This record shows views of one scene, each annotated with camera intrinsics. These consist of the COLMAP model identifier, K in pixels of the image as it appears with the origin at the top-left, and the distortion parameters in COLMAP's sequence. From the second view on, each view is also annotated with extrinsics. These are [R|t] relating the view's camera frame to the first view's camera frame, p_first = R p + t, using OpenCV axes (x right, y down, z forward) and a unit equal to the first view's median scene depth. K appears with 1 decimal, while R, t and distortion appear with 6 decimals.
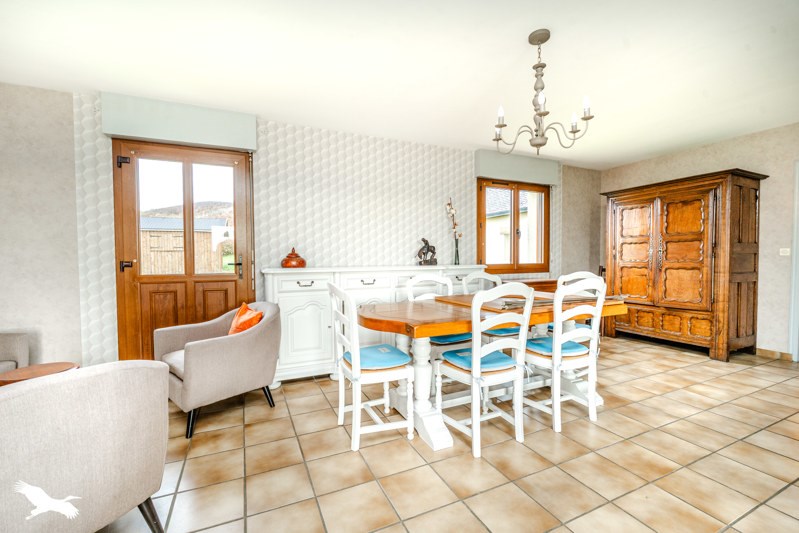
lens RADIAL K [[336.8, 0, 398.0], [0, 336.8, 265.3], [0, 0, 1]] dist [-0.001845, 0.000066]
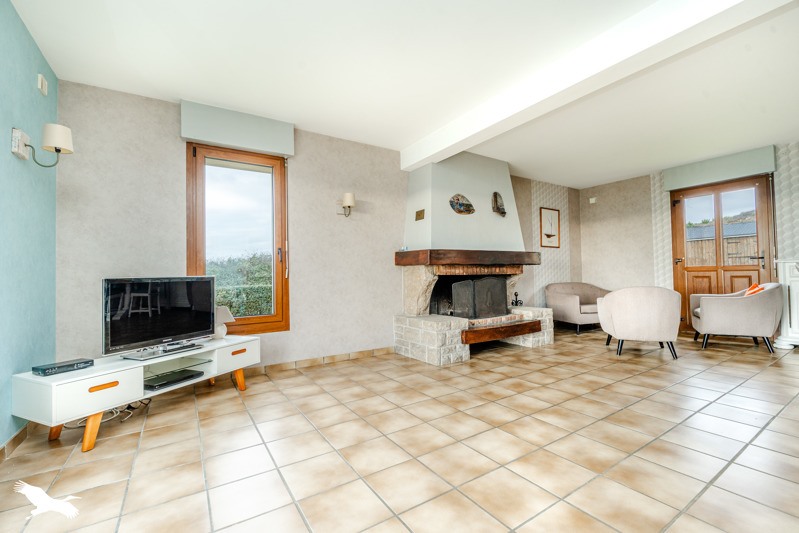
lens RADIAL K [[336.8, 0, 397.2], [0, 336.8, 267.6], [0, 0, 1]] dist [-0.001845, 0.000066]
pose [[0.149393, -0.020328, -0.988569, 0.691293], [-0.009873, 0.999708, -0.022049, 0.085900], [0.988729, 0.013054, 0.149148, -0.696187]]
